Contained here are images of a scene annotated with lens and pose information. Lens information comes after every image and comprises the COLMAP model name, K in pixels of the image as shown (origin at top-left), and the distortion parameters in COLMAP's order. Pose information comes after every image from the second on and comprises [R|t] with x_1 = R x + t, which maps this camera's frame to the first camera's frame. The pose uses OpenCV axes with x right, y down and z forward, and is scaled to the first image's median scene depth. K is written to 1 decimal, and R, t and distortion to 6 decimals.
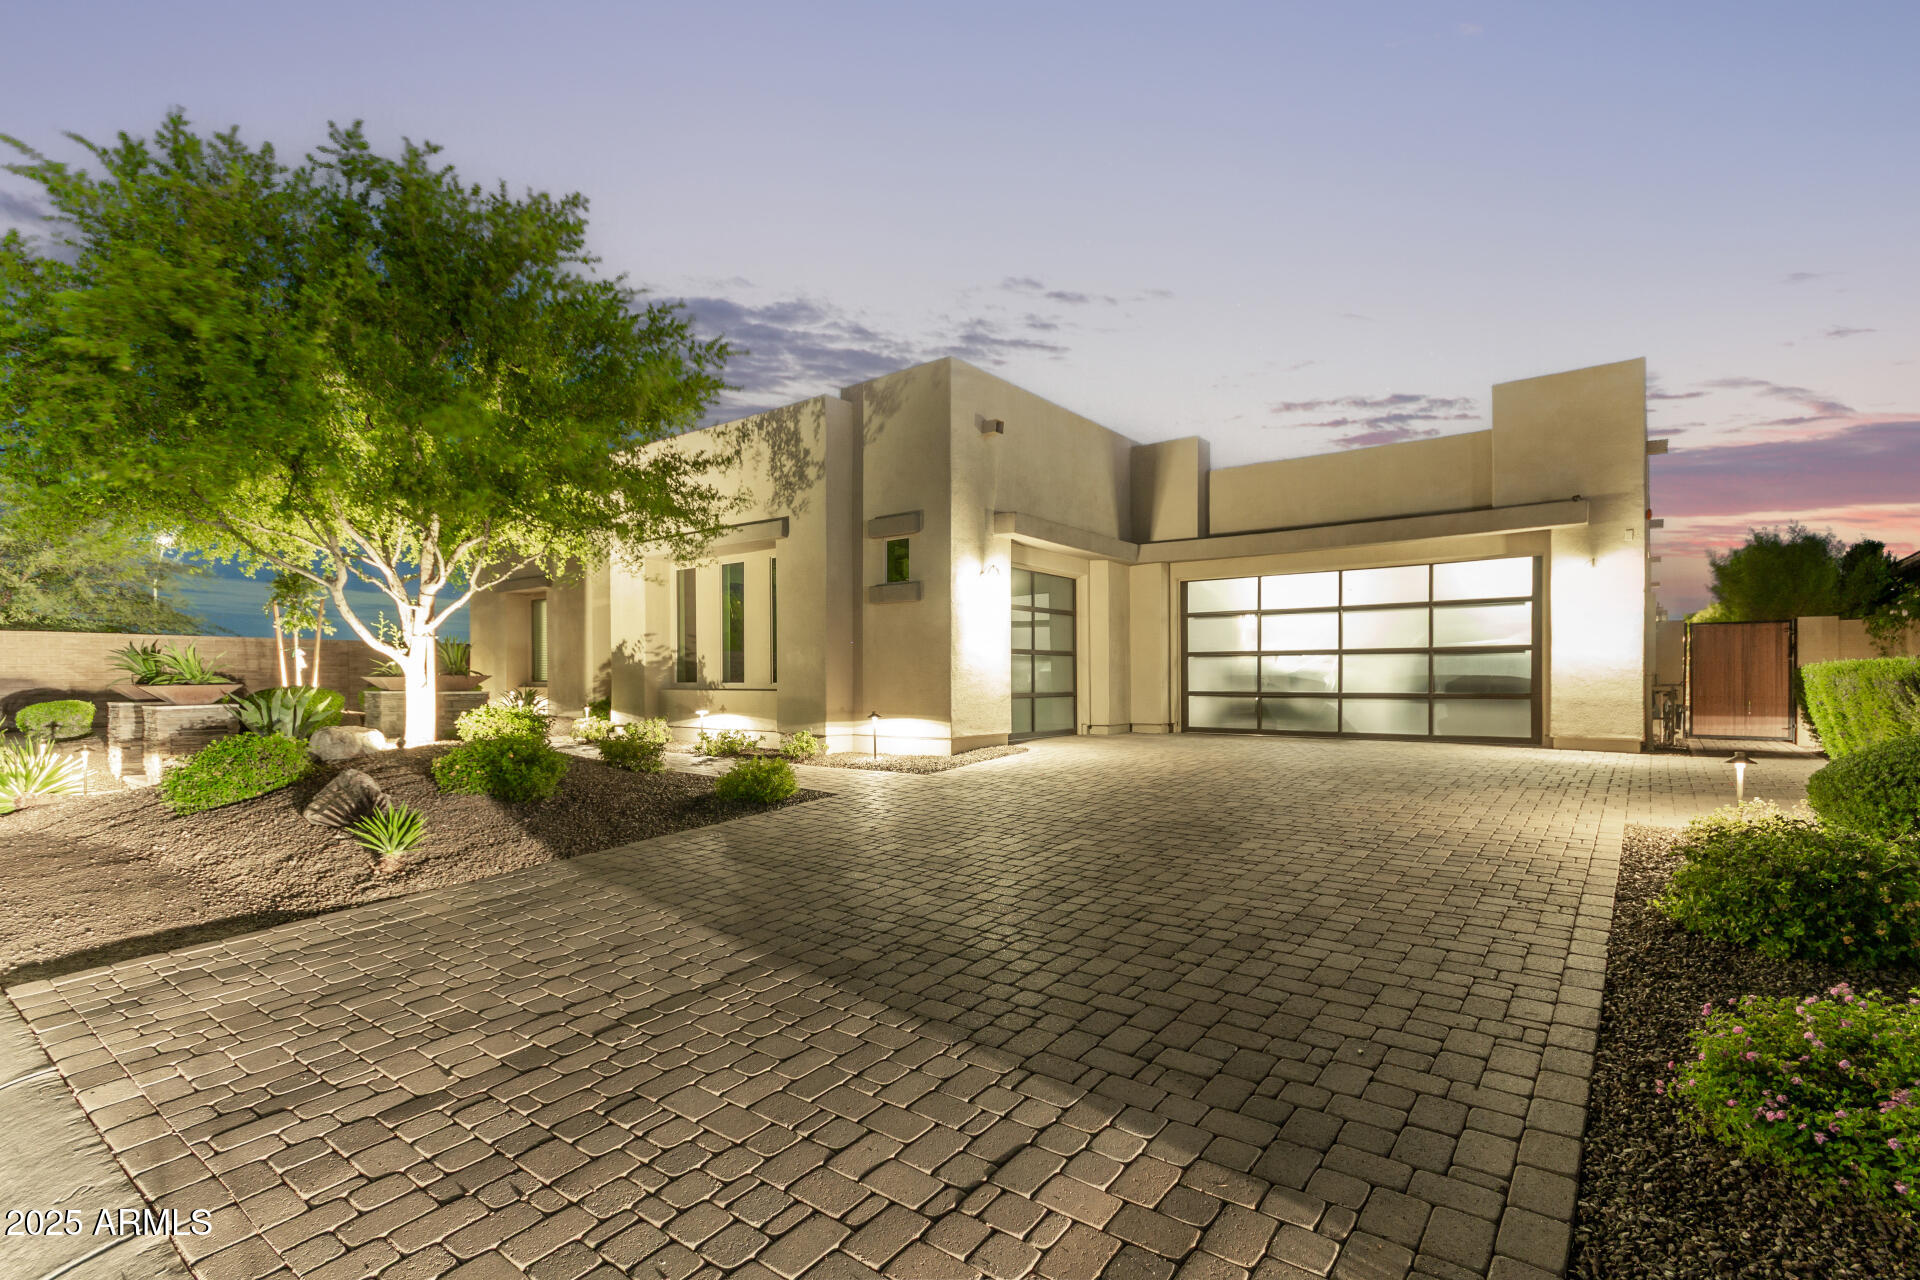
lens RADIAL K [[880.8, 0, 960.5], [0, 880.8, 666.3], [0, 0, 1]] dist [0.002760, 0.000376]
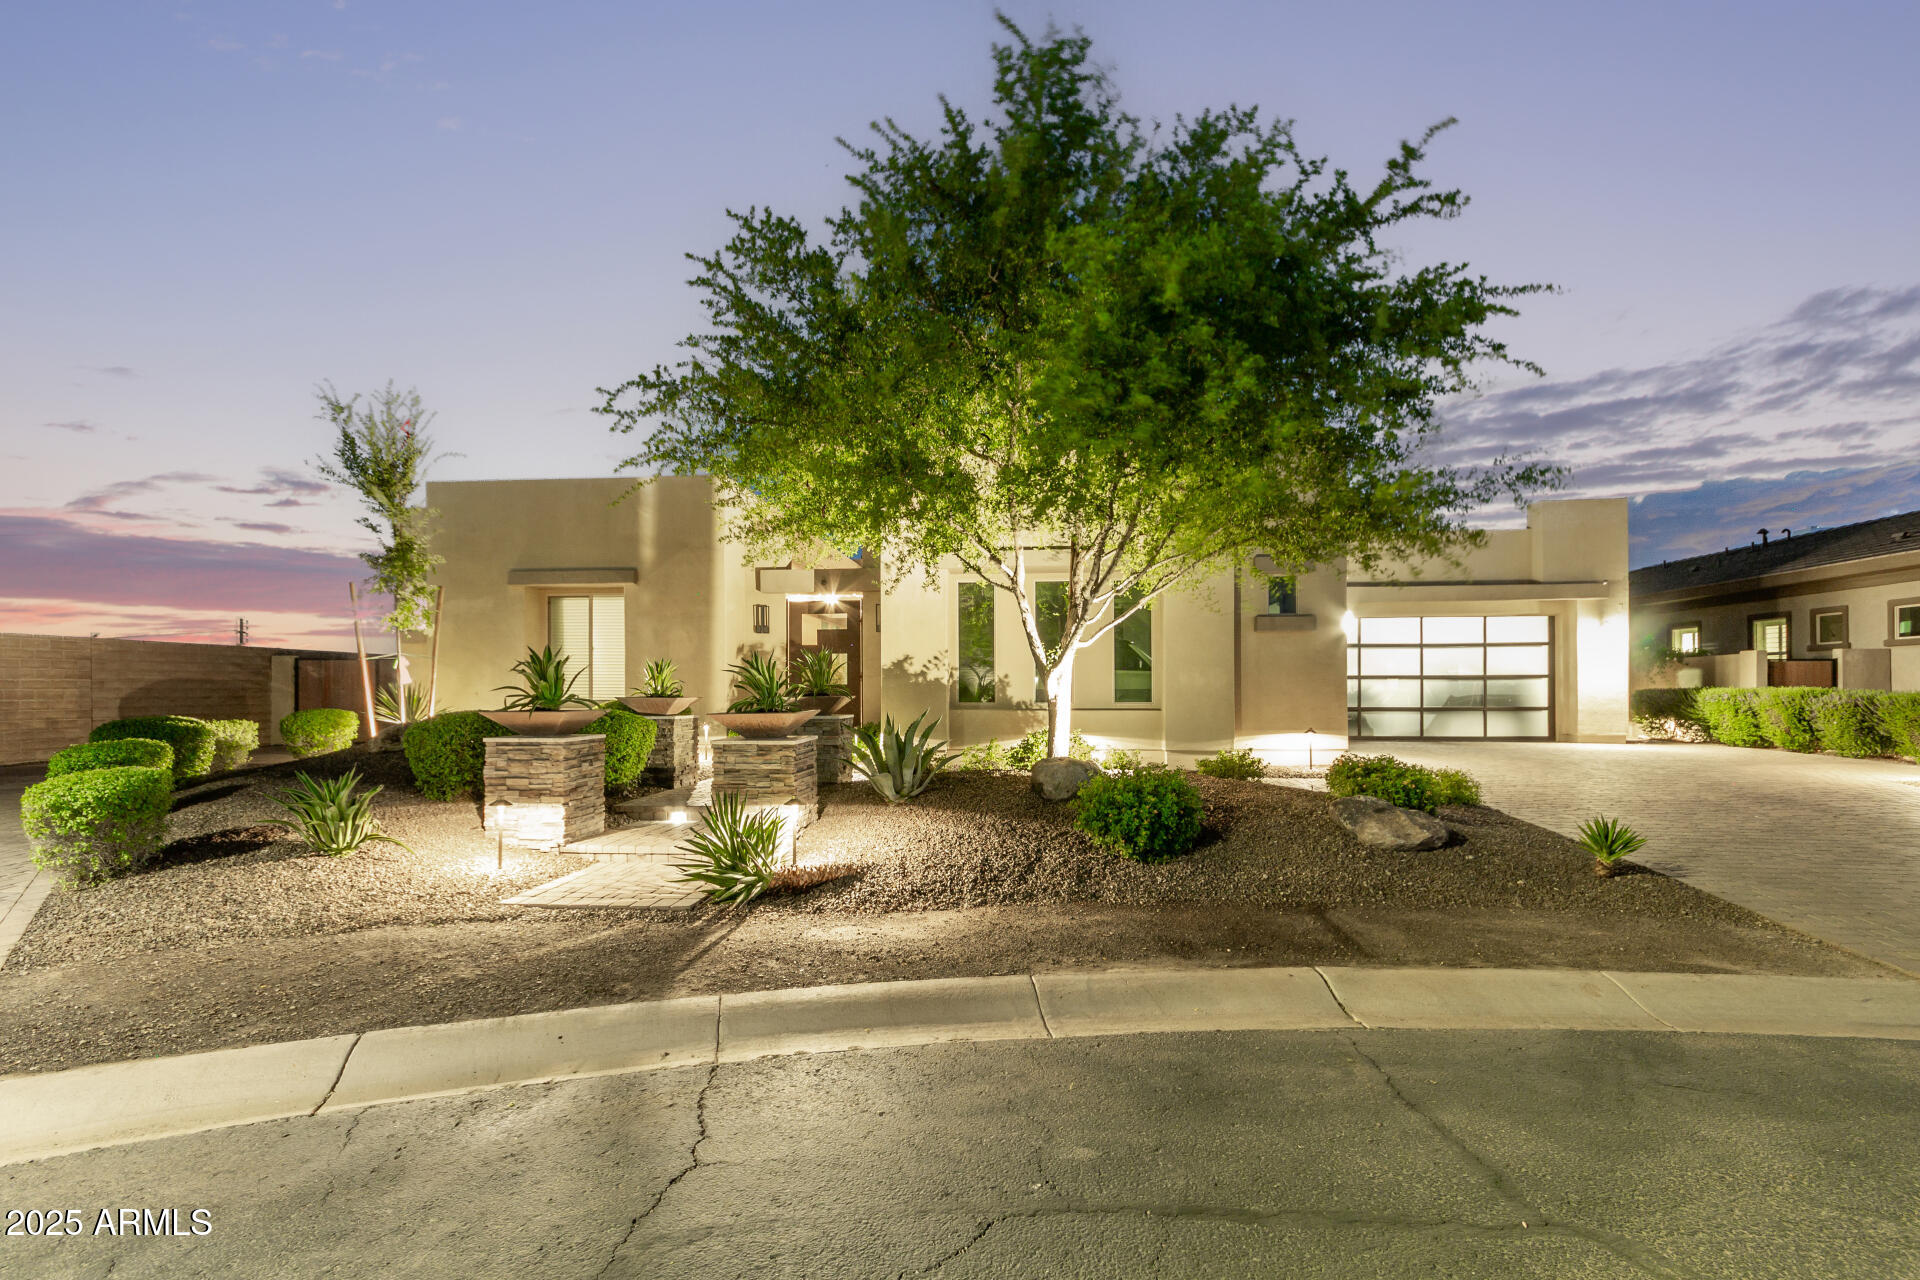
lens RADIAL K [[880.8, 0, 960.5], [0, 880.8, 666.3], [0, 0, 1]] dist [0.002760, 0.000376]
pose [[0.849580, 0.017120, 0.527182, -0.930176], [-0.005697, 0.999713, -0.023284, 0.001965], [-0.527429, 0.016779, 0.849433, 0.238240]]
